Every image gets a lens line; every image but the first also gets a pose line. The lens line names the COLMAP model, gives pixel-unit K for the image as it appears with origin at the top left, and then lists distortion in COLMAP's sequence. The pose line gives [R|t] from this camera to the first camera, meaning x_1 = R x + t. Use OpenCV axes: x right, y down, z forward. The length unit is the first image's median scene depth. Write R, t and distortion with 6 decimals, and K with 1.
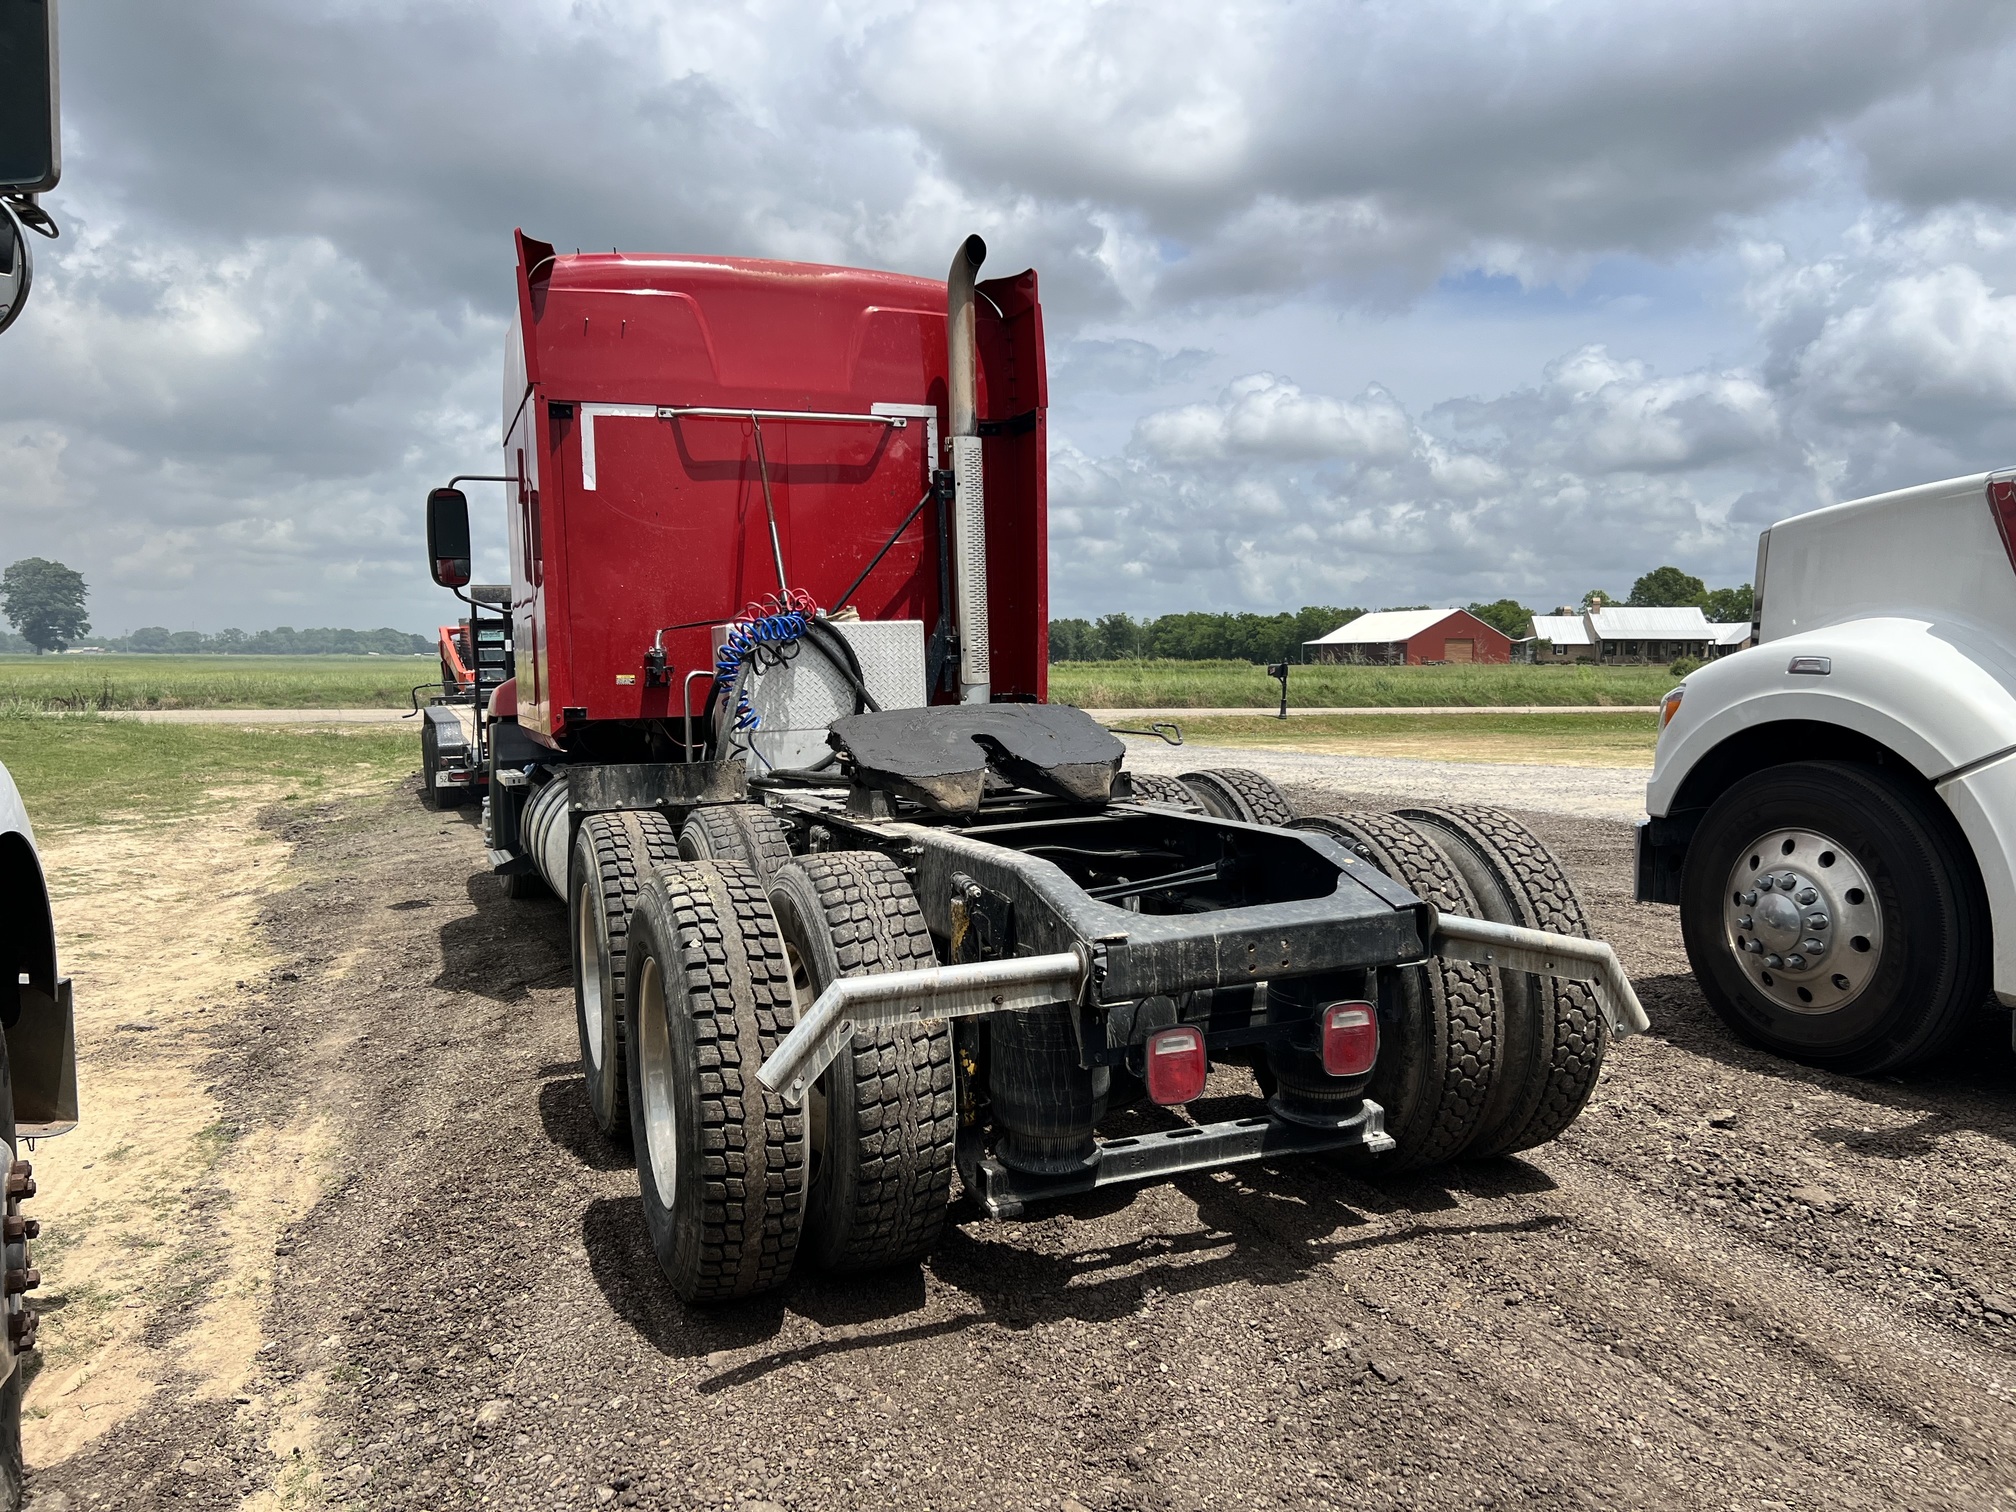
lens RADIAL K [[1537.5, 0, 1008.0], [0, 1537.5, 756.0], [0, 0, 1]] dist [0.094054, 0.001848]
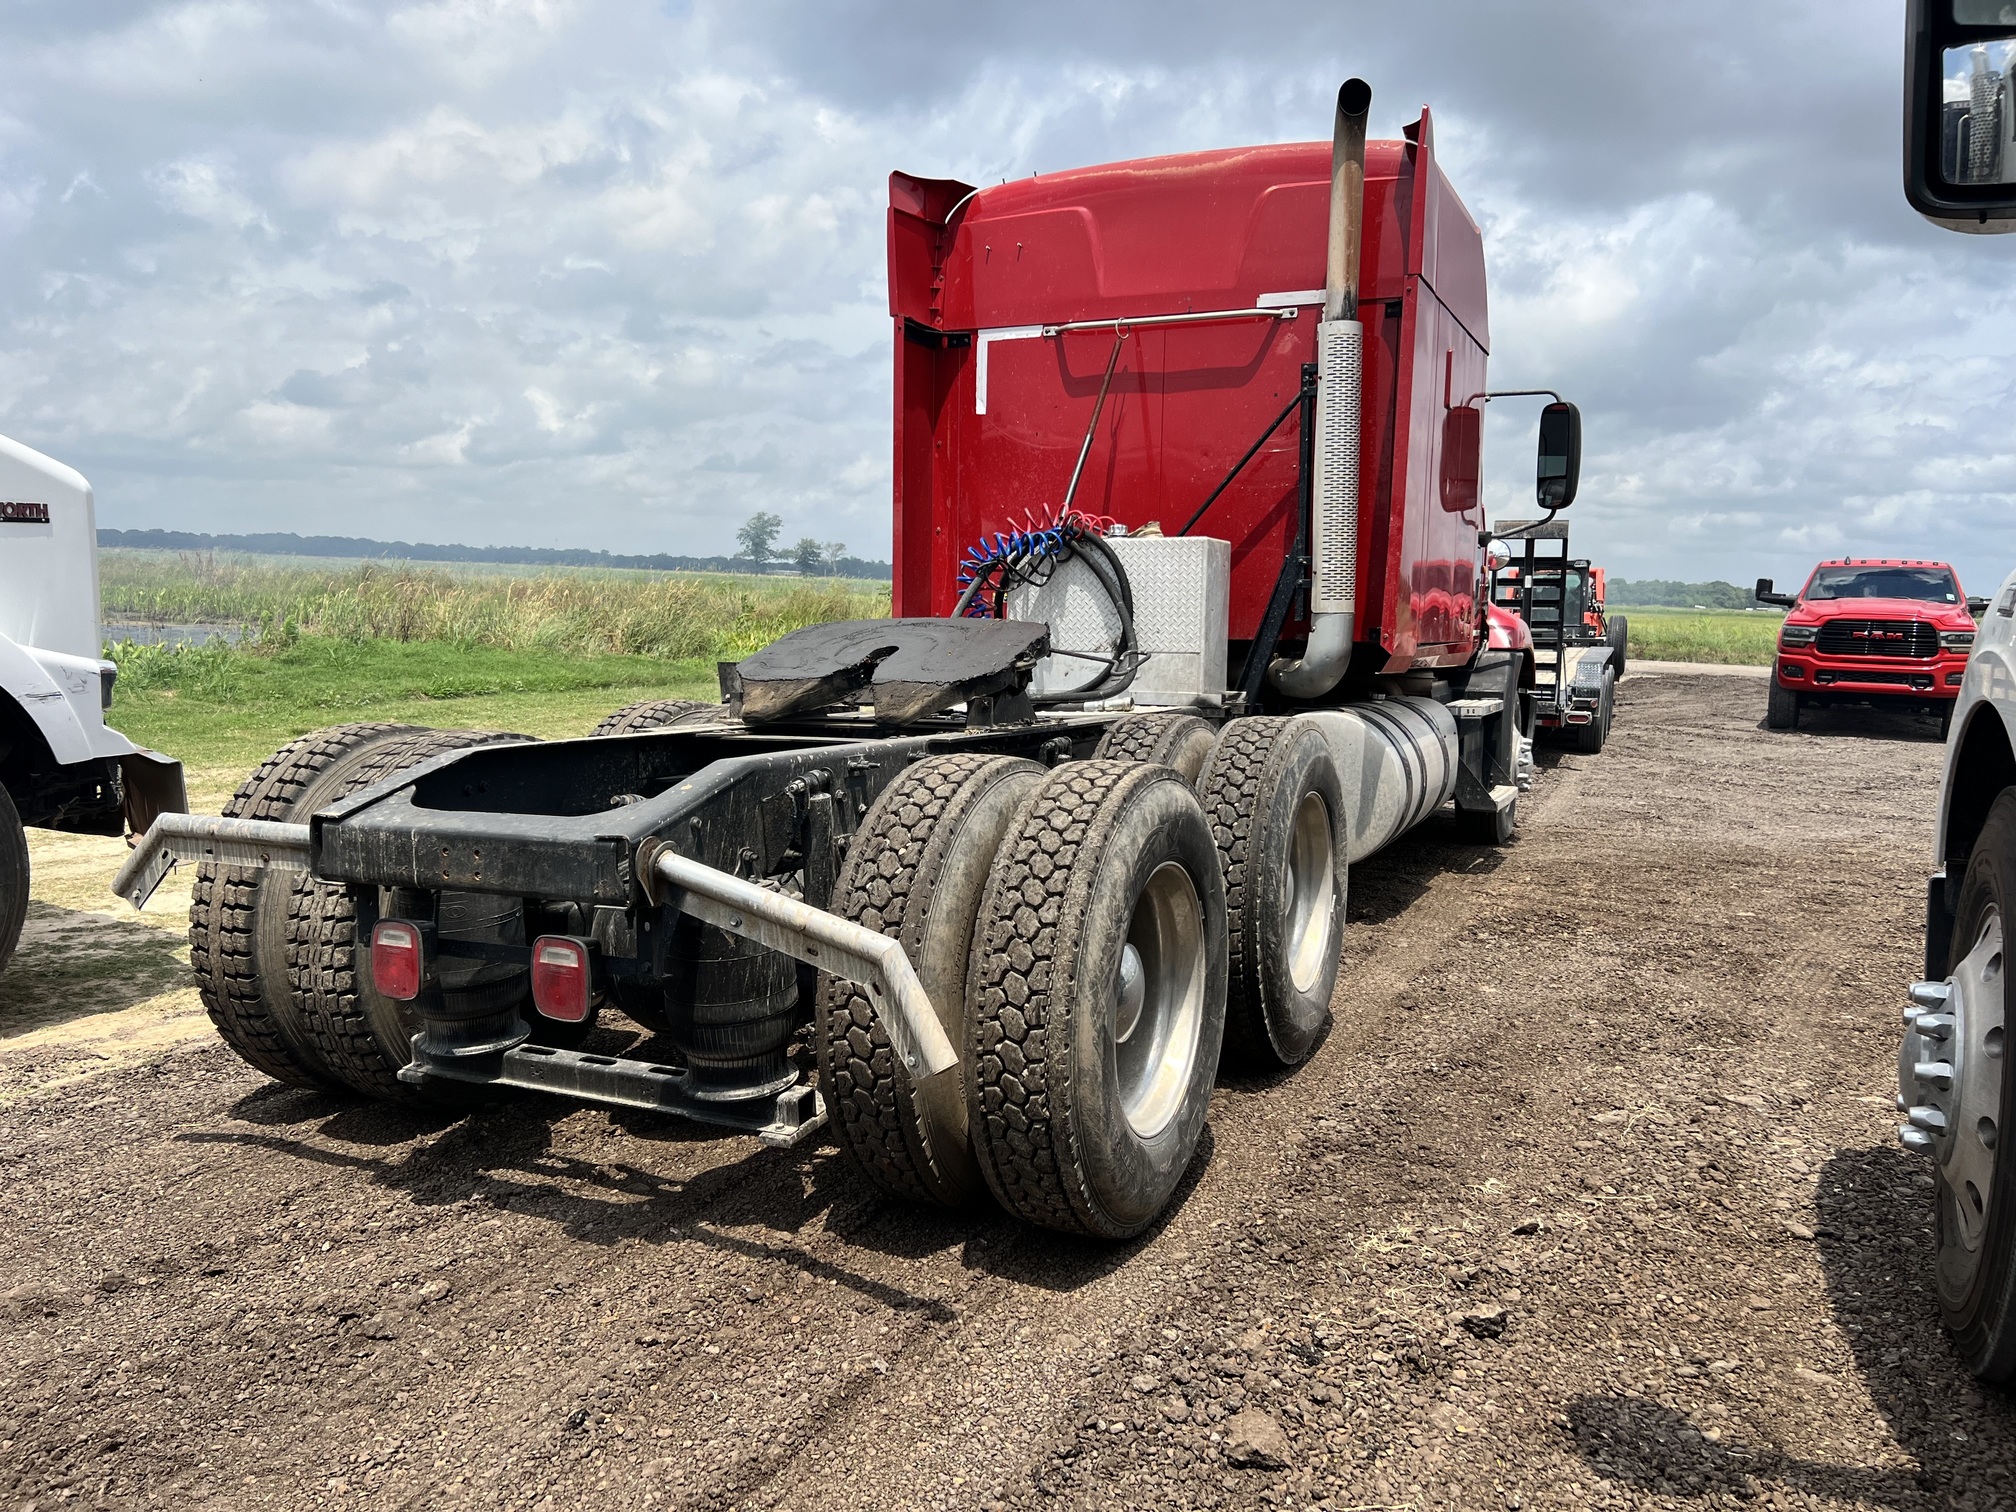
lens RADIAL K [[1532.6, 0, 1008.0], [0, 1532.6, 756.0], [0, 0, 1]] dist [0.091528, -0.161626]
pose [[0.677180, 0.100935, -0.728861, 0.497590], [-0.078725, 0.994800, 0.064620, -0.009091], [0.731594, 0.013620, 0.681605, 0.289880]]
